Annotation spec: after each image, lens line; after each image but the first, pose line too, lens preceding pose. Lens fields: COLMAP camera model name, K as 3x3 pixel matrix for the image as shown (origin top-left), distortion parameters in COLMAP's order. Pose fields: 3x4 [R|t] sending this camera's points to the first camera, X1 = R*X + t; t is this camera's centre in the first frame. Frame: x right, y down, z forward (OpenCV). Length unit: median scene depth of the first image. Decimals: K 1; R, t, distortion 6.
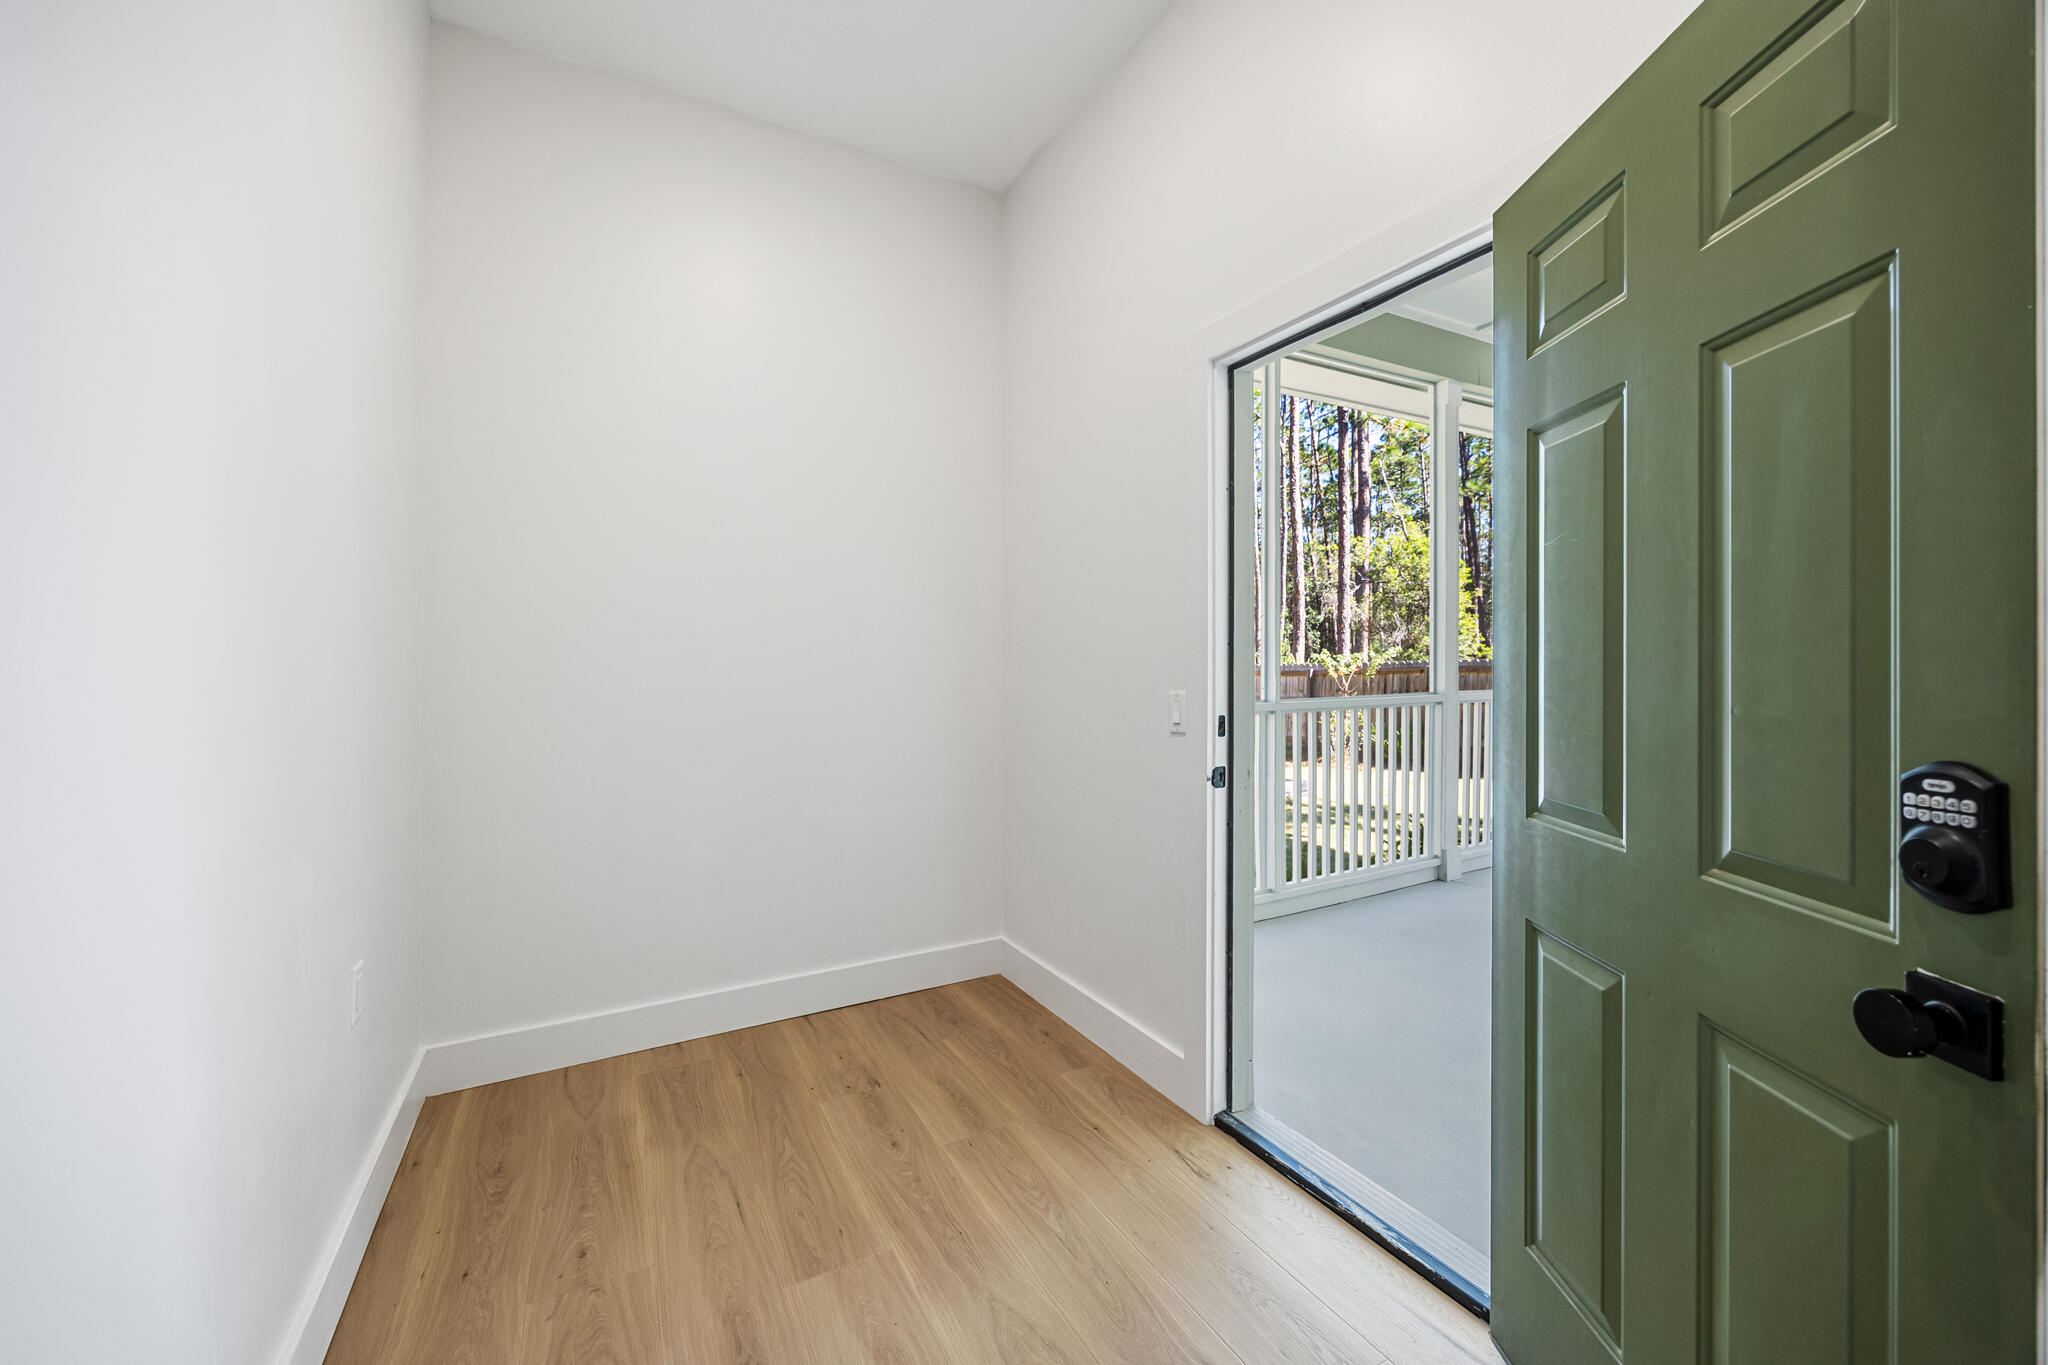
lens RADIAL K [[797.2, 0, 1017.1], [0, 797.2, 687.1], [0, 0, 1]] dist [-0.000712, -0.000200]
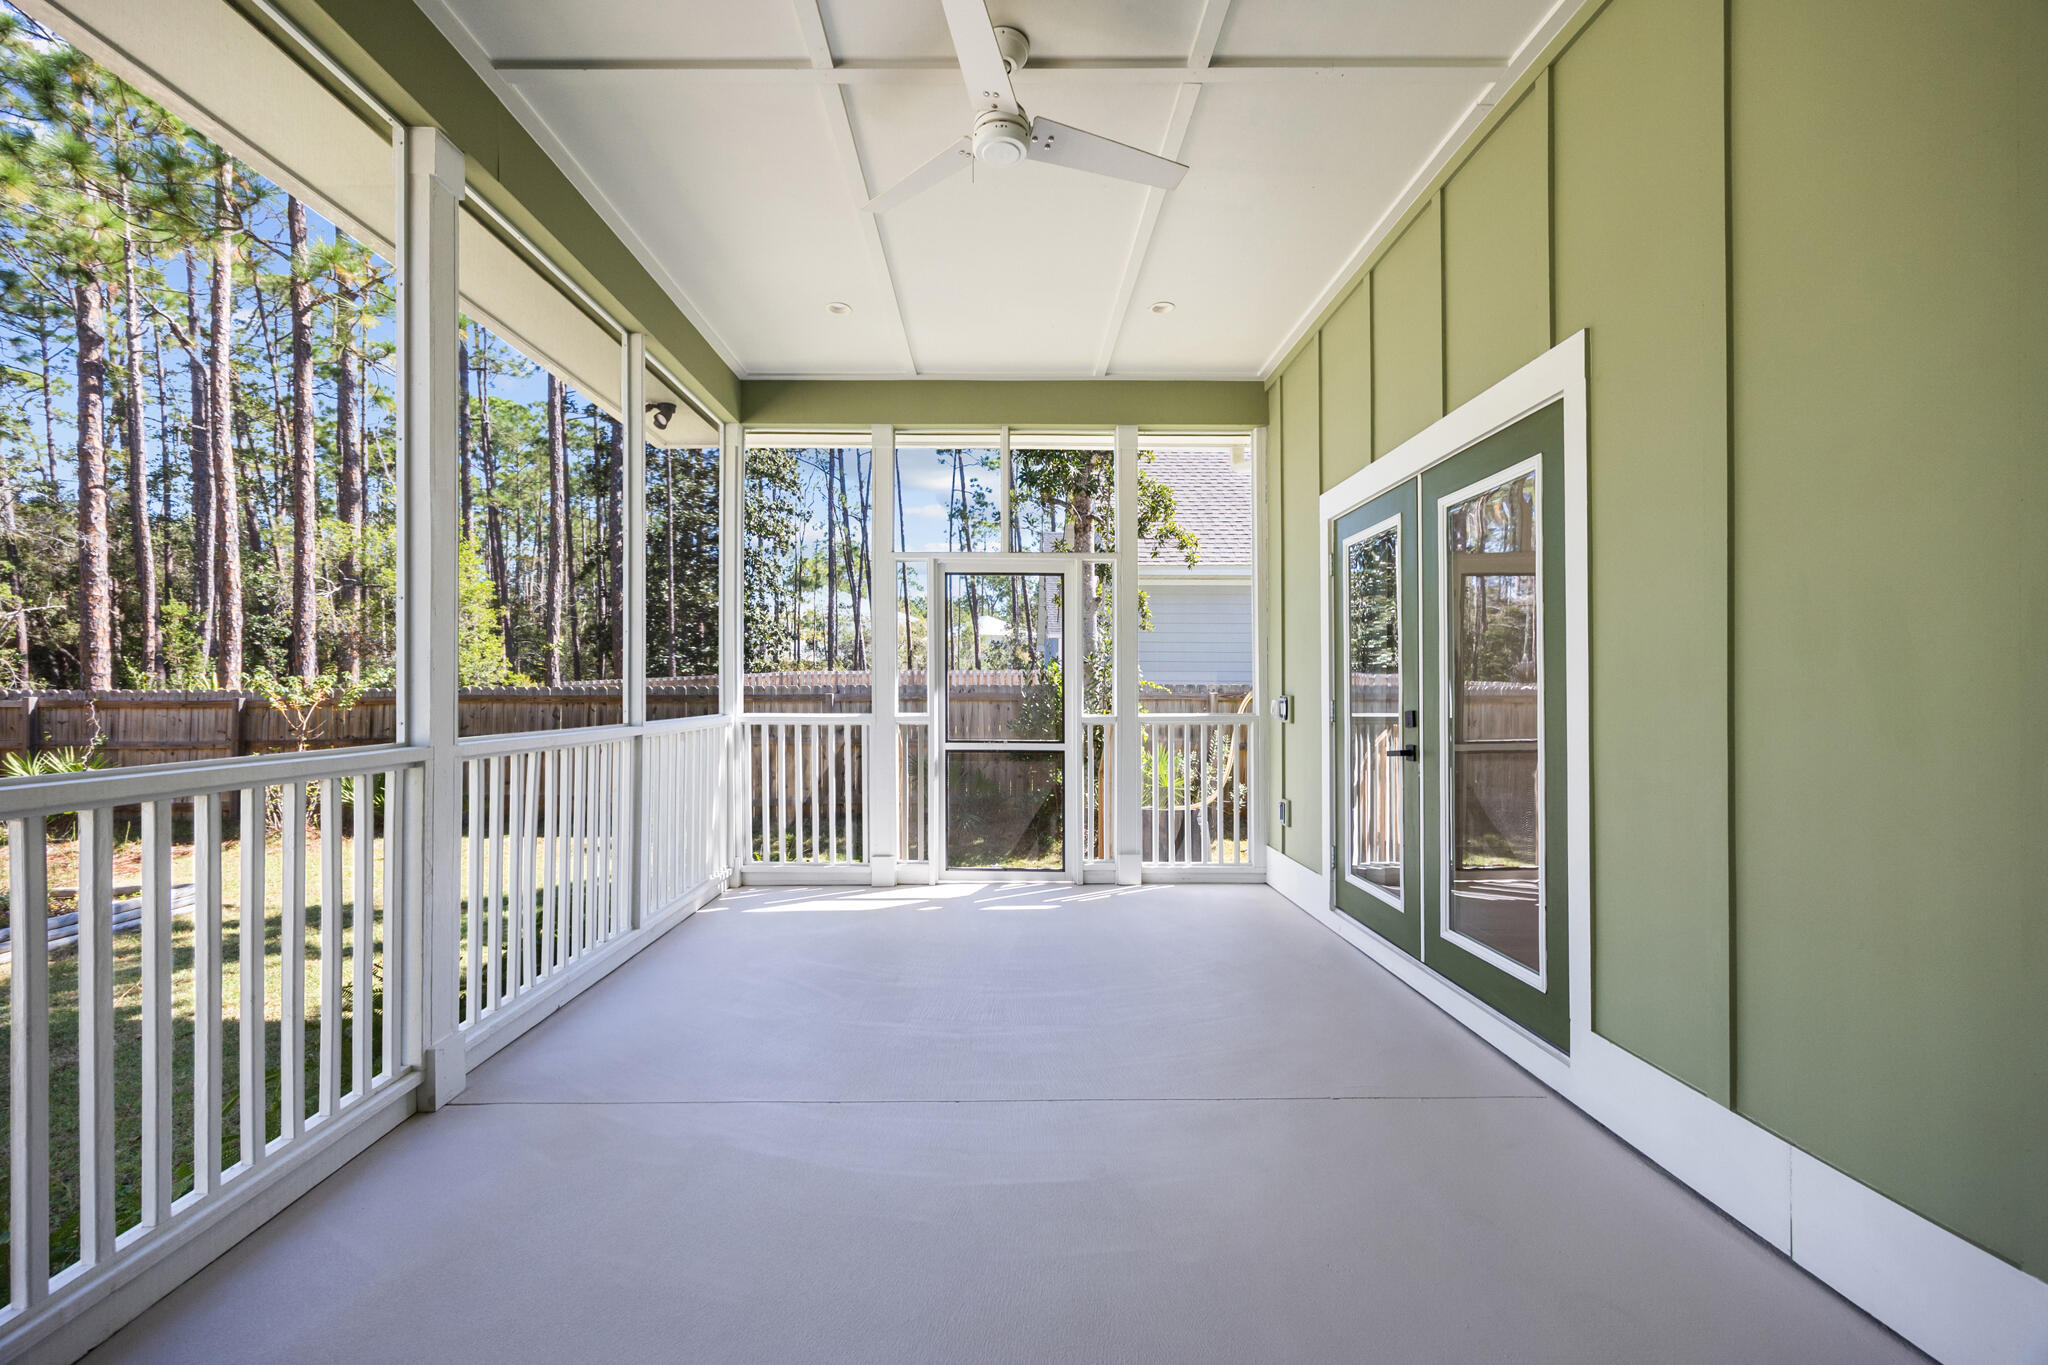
lens RADIAL K [[797.2, 0, 1017.1], [0, 797.2, 687.1], [0, 0, 1]] dist [-0.000712, -0.000200]
pose [[0.458483, 0.015524, 0.888568, 0.088199], [0.018076, 0.999478, -0.026788, -0.002875], [-0.888519, 0.028343, 0.457963, 0.149114]]
